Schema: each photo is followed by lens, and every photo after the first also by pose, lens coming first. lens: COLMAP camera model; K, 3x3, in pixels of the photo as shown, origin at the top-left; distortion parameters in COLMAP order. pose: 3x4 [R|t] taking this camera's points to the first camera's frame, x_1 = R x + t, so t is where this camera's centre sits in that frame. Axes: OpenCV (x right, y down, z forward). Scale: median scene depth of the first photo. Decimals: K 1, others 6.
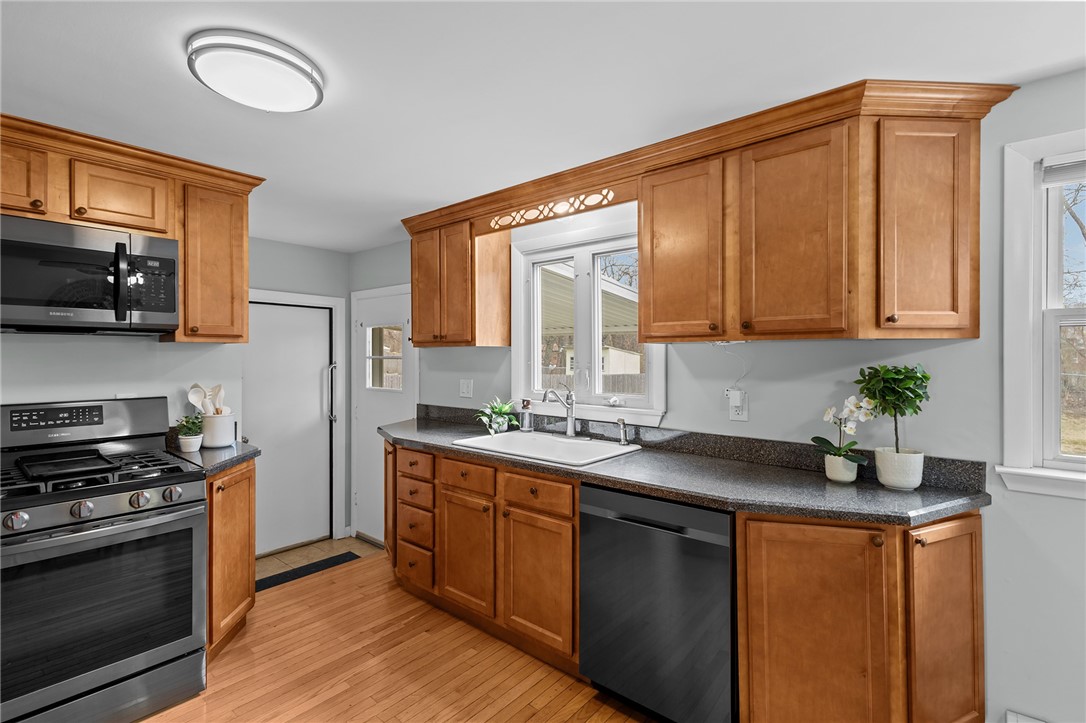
lens RADIAL K [[499.0, 0, 541.6], [0, 499.0, 358.4], [0, 0, 1]] dist [0.008859, -0.002146]
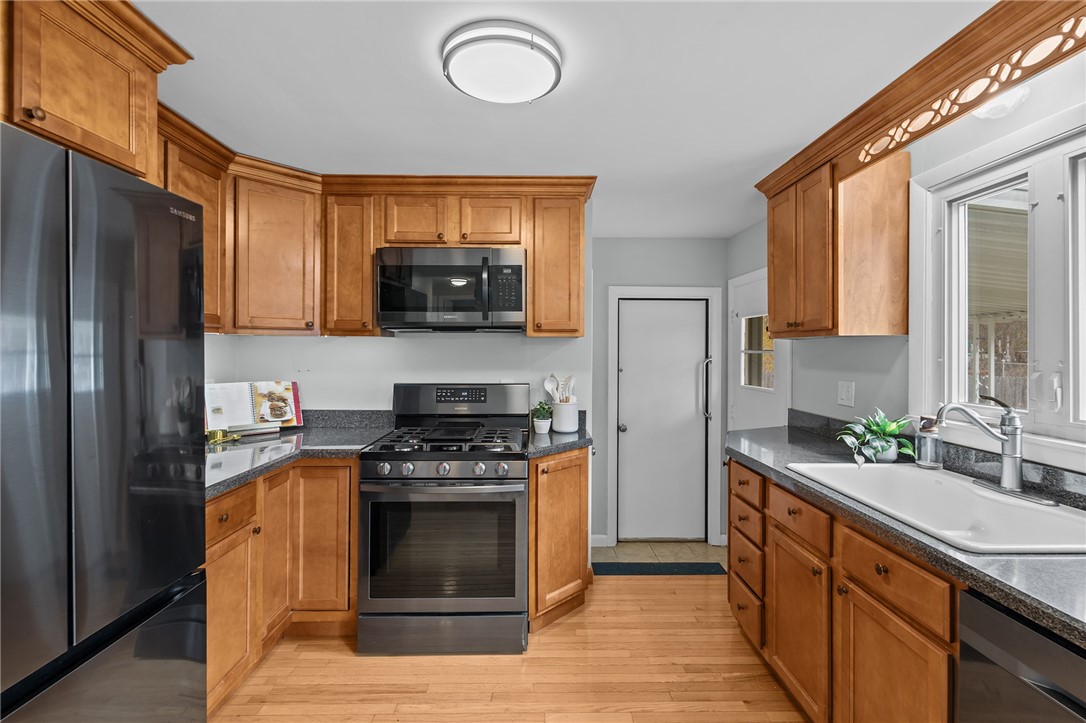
lens RADIAL K [[499.0, 0, 546.9], [0, 499.0, 351.8], [0, 0, 1]] dist [0.008859, -0.002146]
pose [[0.663367, 0.003567, -0.748285, 0.181917], [-0.005322, 0.999986, 0.000049, 0.001756], [0.748275, 0.003950, 0.663377, 0.305666]]
